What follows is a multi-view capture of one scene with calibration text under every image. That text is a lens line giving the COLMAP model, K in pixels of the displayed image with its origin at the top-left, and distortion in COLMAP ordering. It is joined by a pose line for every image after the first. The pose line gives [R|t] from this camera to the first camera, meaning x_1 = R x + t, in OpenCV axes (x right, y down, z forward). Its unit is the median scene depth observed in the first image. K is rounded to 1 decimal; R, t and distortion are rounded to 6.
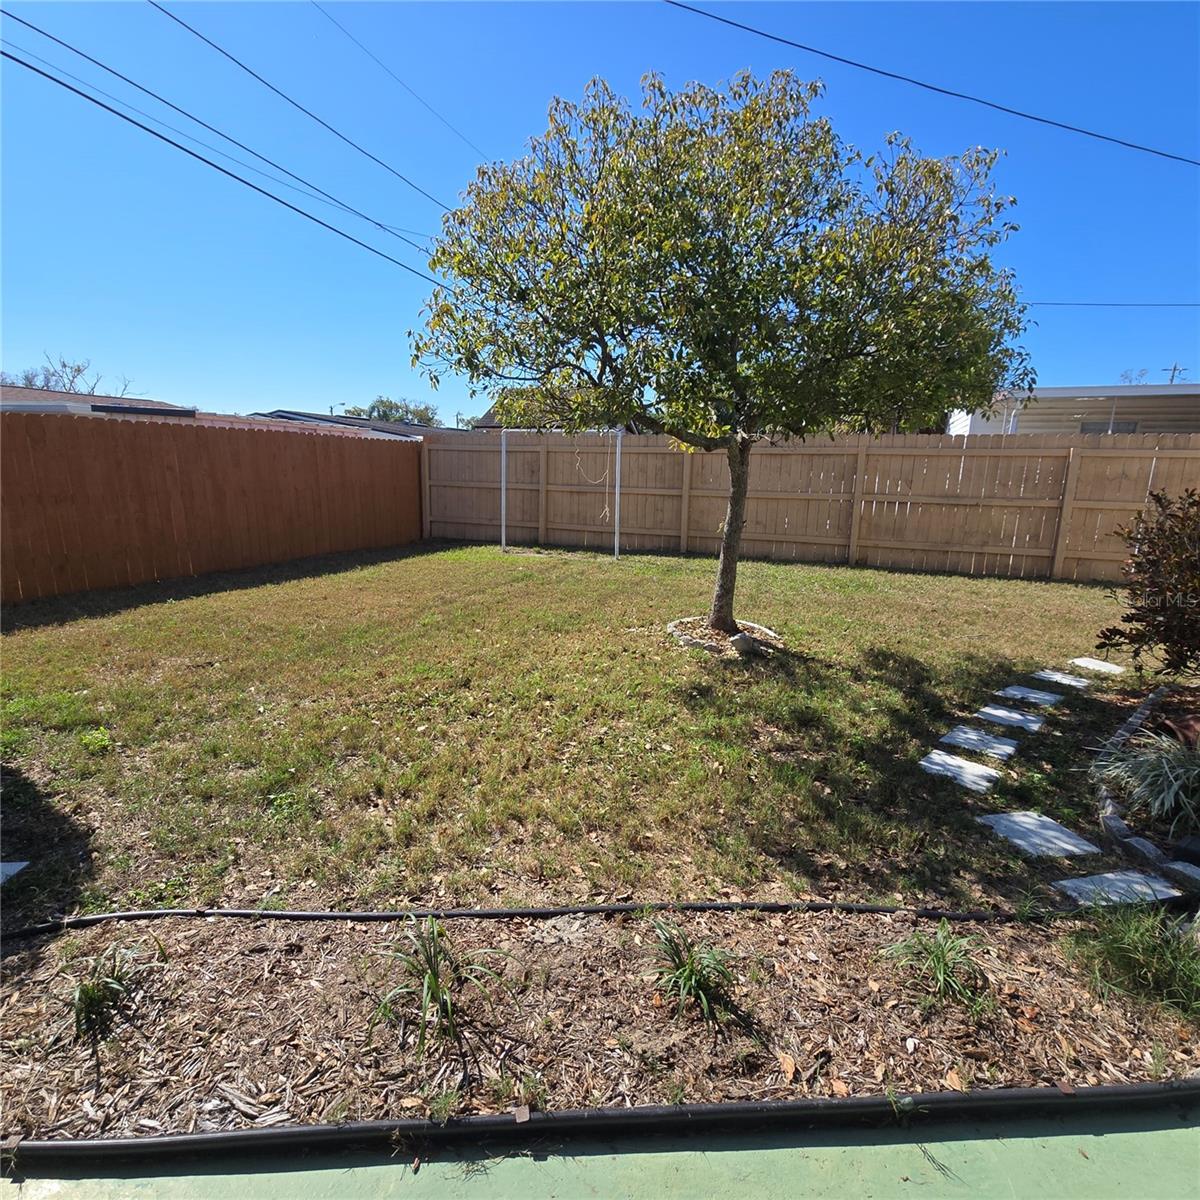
lens RADIAL K [[654.2, 0, 596.0], [0, 654.2, 597.0], [0, 0, 1]] dist [0.006443, 0.000777]
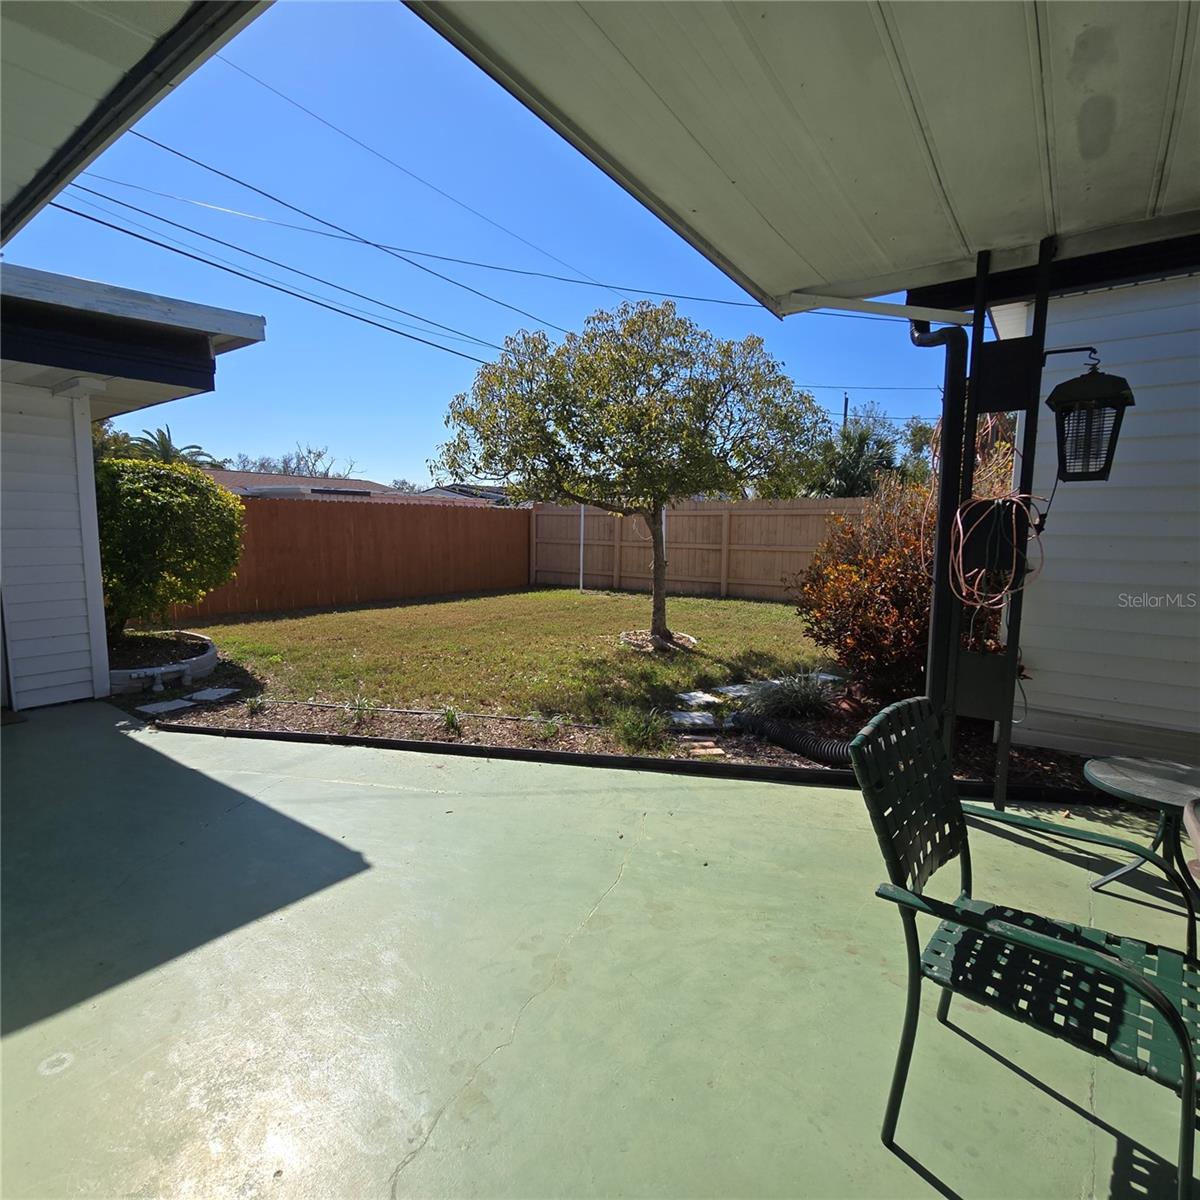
lens RADIAL K [[654.2, 0, 599.0], [0, 654.2, 603.6], [0, 0, 1]] dist [0.006443, 0.000777]
pose [[0.967974, 0.019987, -0.250254, 0.248061], [-0.040399, 0.996236, -0.076693, 0.054065], [0.247779, 0.084347, 0.965138, -0.252794]]
